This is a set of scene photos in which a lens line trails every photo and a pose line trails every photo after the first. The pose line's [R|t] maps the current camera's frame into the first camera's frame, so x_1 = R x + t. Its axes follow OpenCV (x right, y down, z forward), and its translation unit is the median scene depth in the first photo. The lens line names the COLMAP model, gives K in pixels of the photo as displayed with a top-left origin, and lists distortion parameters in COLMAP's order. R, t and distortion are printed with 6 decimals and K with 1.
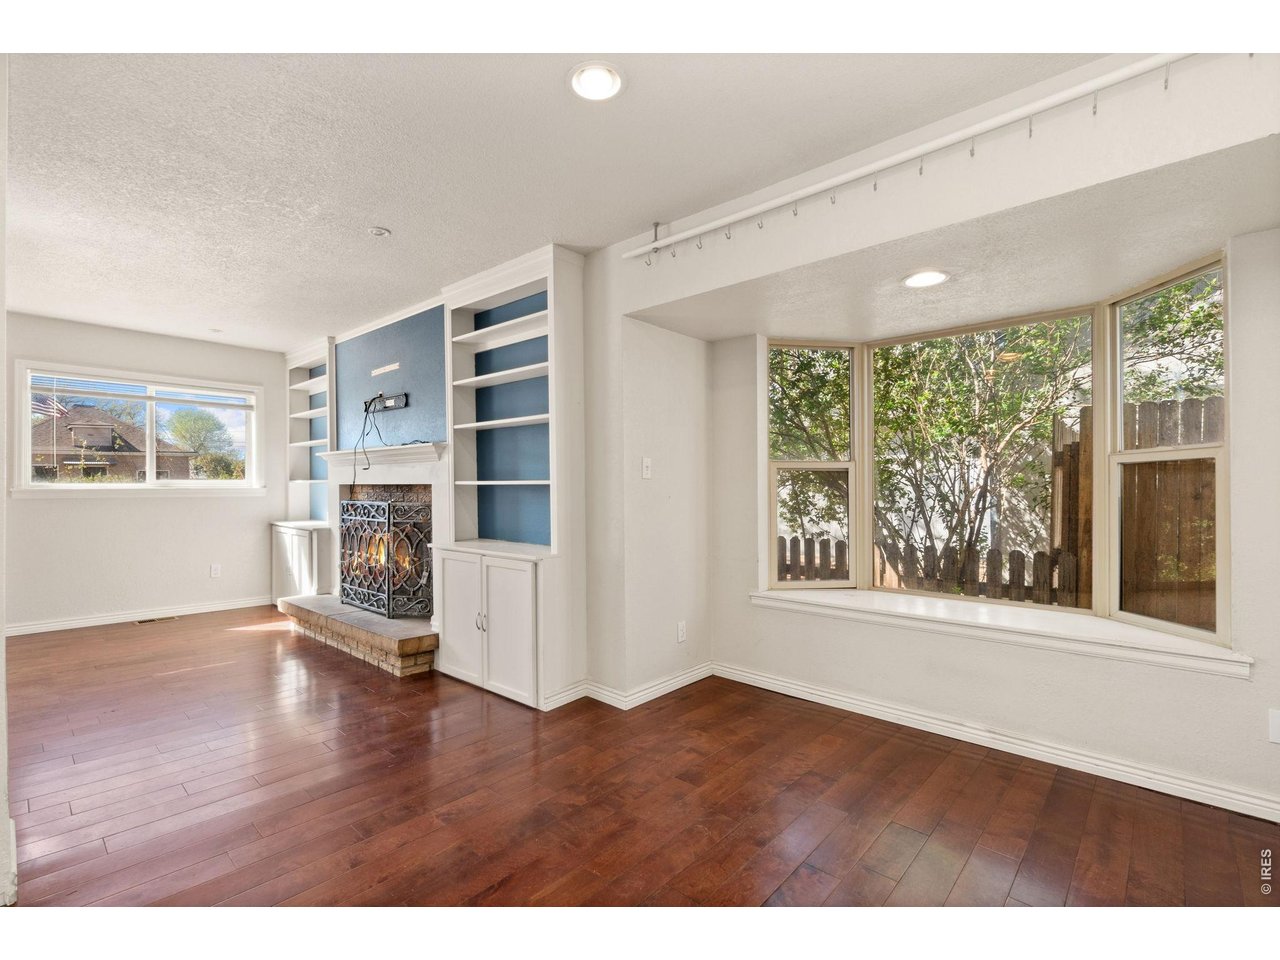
lens RADIAL K [[575.8, 0, 633.6], [0, 575.8, 485.2], [0, 0, 1]] dist [-0.000044, 0.000143]
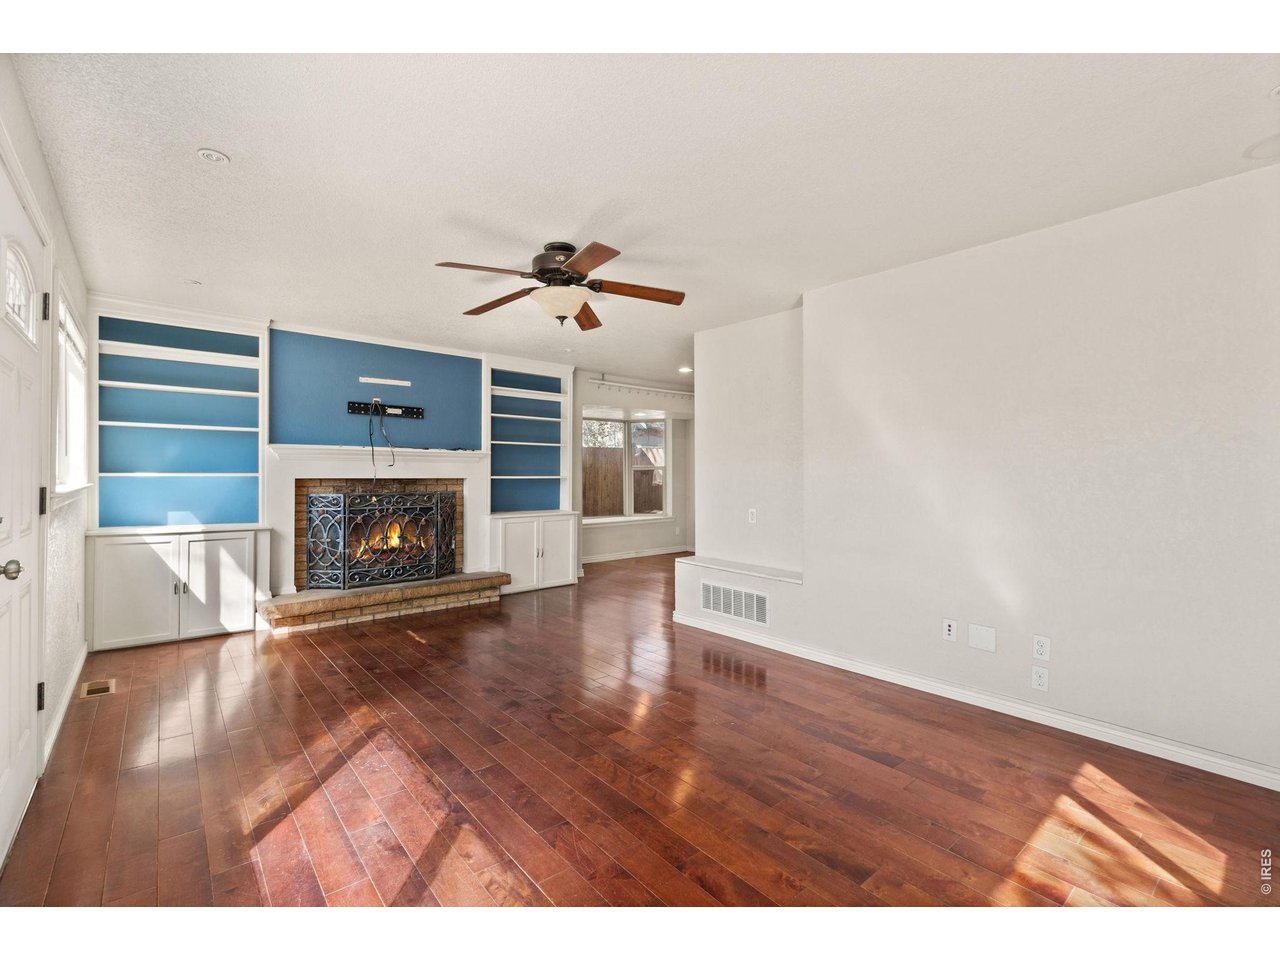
lens RADIAL K [[575.8, 0, 633.6], [0, 575.8, 485.2], [0, 0, 1]] dist [-0.000044, 0.000143]
pose [[0.152756, -0.012151, 0.988189, -1.848102], [0.003222, 0.999925, 0.011797, -0.000101], [-0.988259, 0.001382, 0.152784, 0.376589]]
